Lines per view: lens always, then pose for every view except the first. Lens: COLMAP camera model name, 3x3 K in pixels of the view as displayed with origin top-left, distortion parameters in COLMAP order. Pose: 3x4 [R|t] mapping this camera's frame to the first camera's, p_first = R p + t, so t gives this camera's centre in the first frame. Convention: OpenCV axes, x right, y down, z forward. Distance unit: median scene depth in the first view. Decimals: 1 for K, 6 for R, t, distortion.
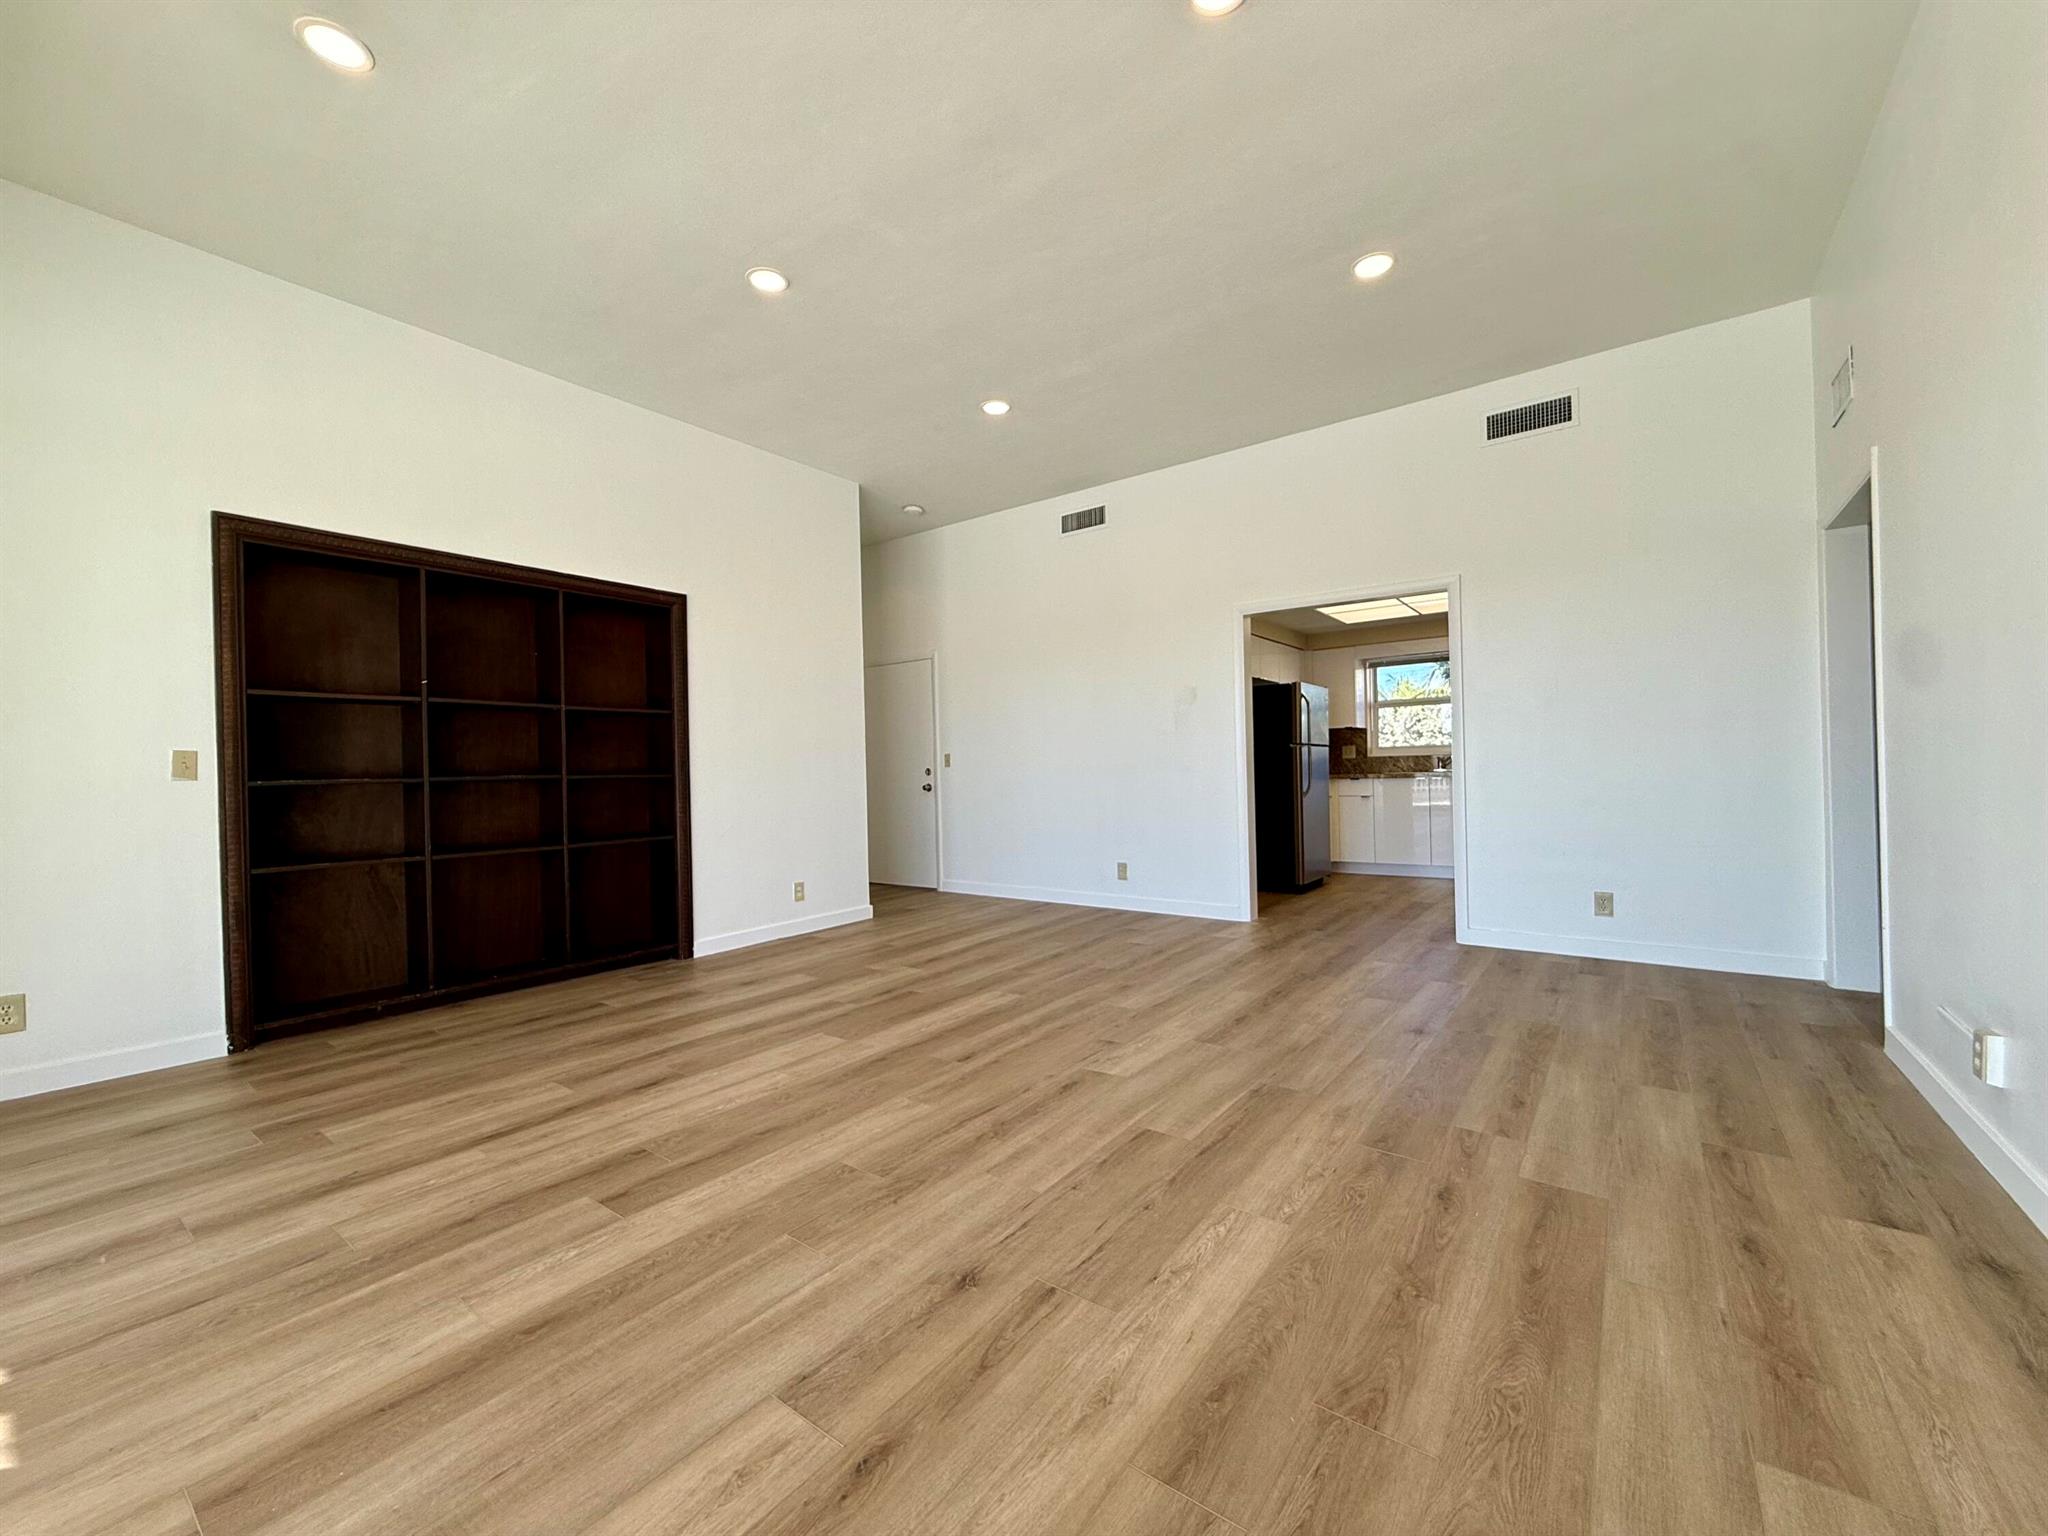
lens RADIAL K [[816.7, 0, 1021.3], [0, 816.7, 771.4], [0, 0, 1]] dist [-0.000331, 0.000176]
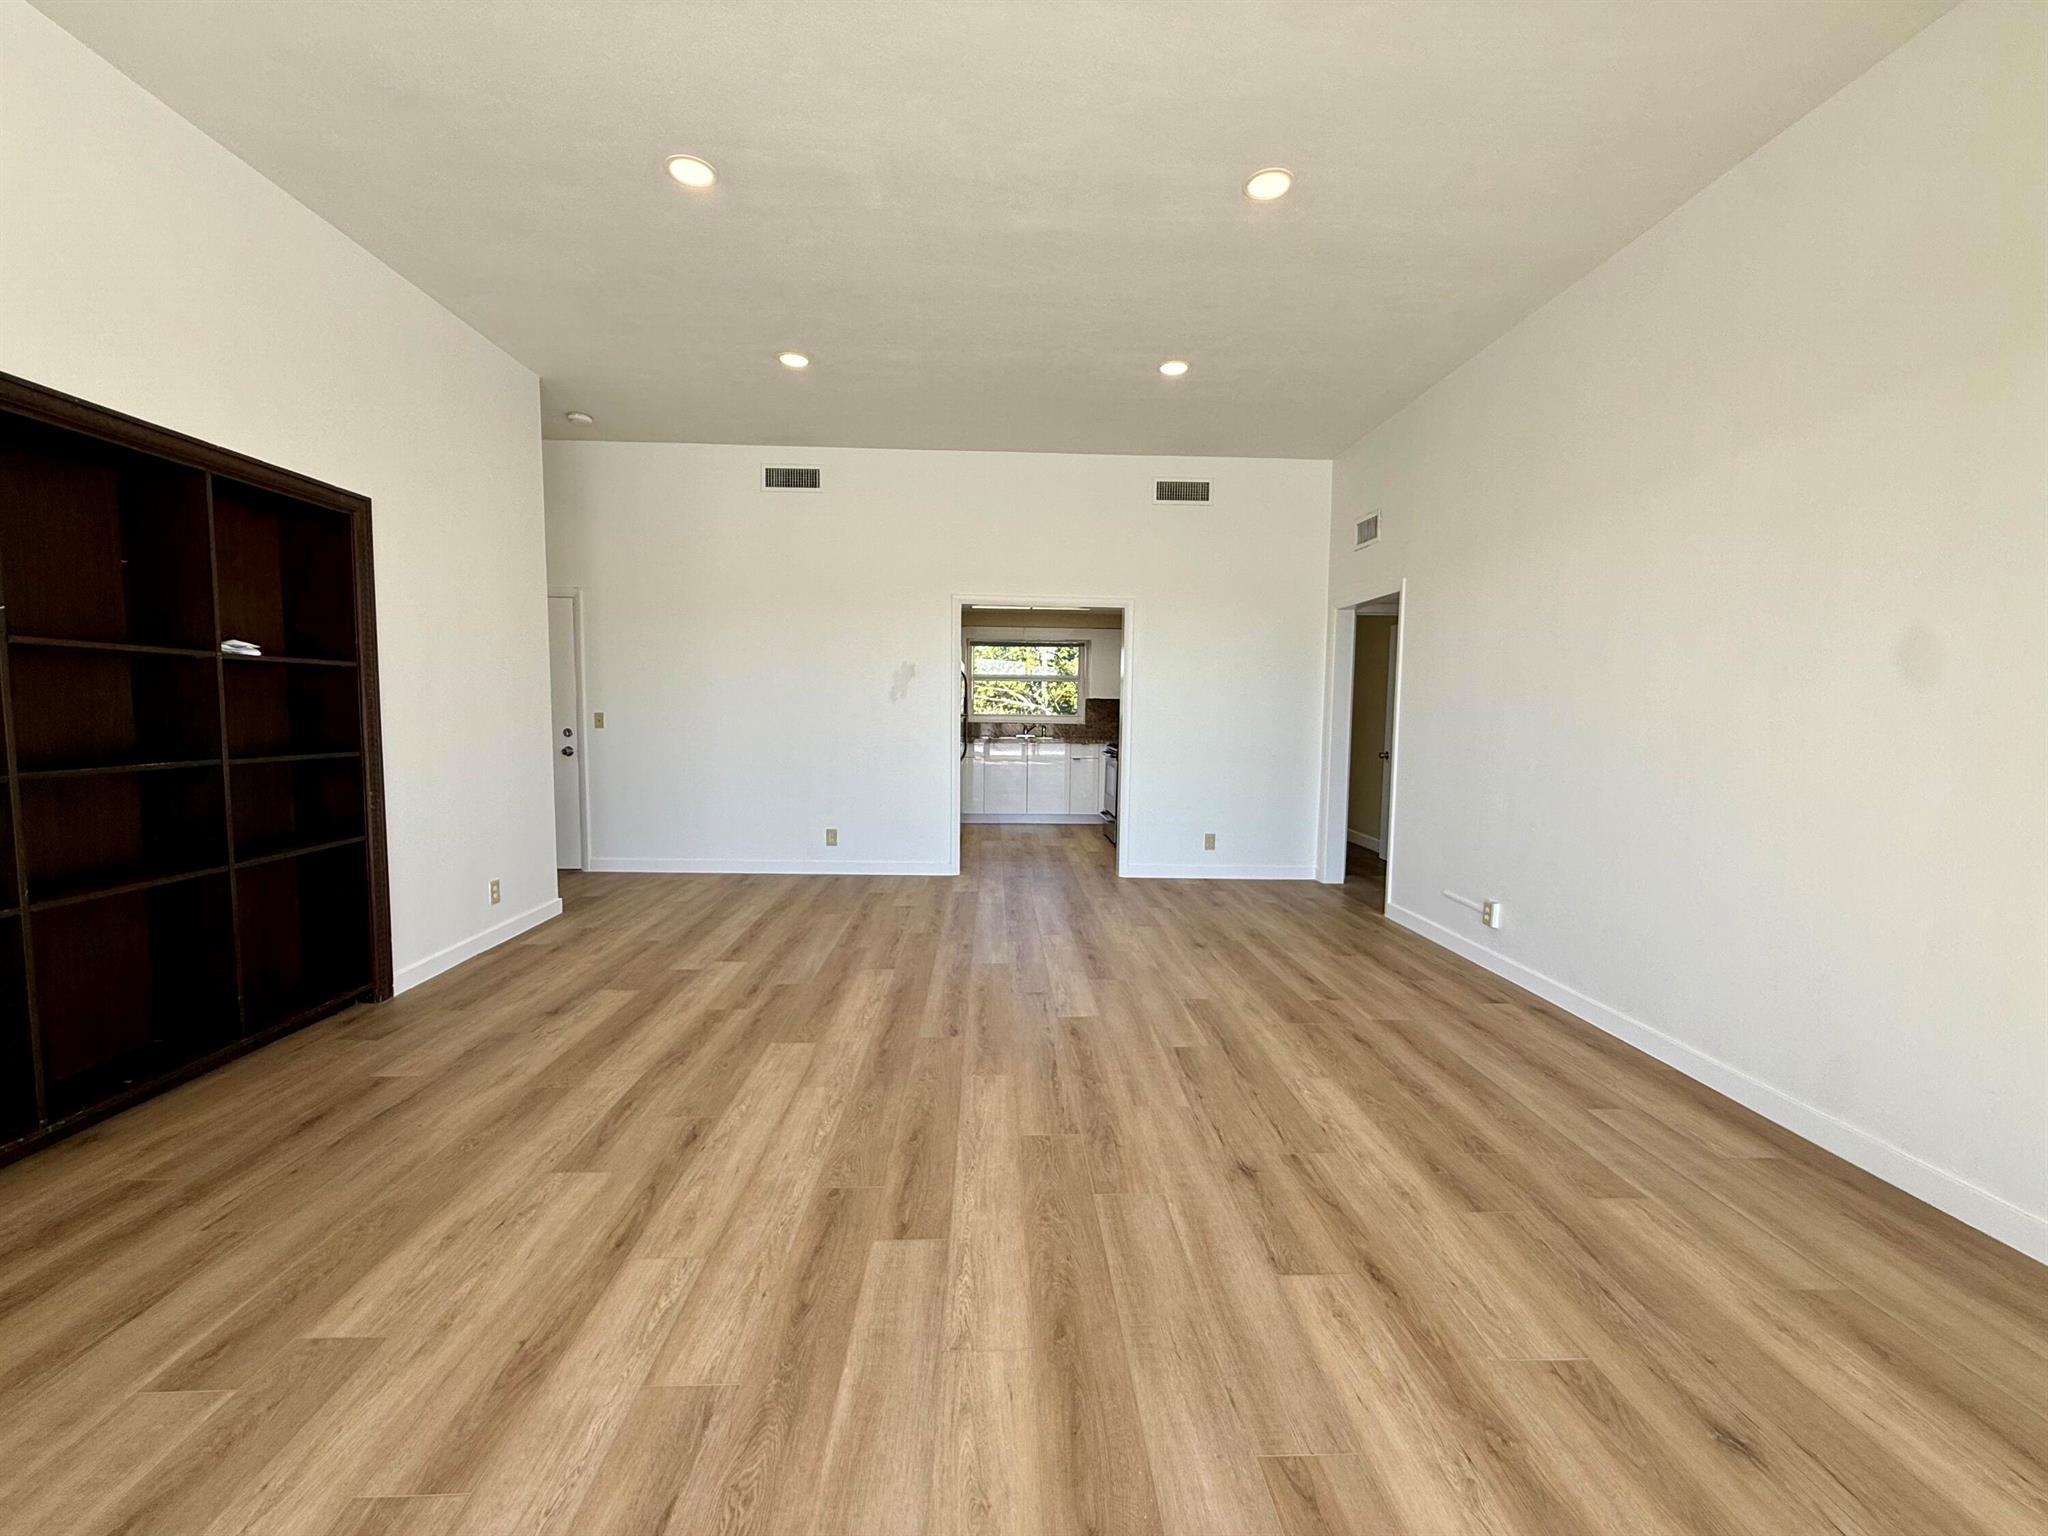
lens RADIAL K [[816.7, 0, 1021.3], [0, 816.7, 771.4], [0, 0, 1]] dist [-0.000331, 0.000176]
pose [[0.777135, -0.016890, 0.629107, -0.605998], [-0.030735, 0.997428, 0.064746, -0.061481], [-0.628583, -0.069652, 0.774617, 0.110888]]
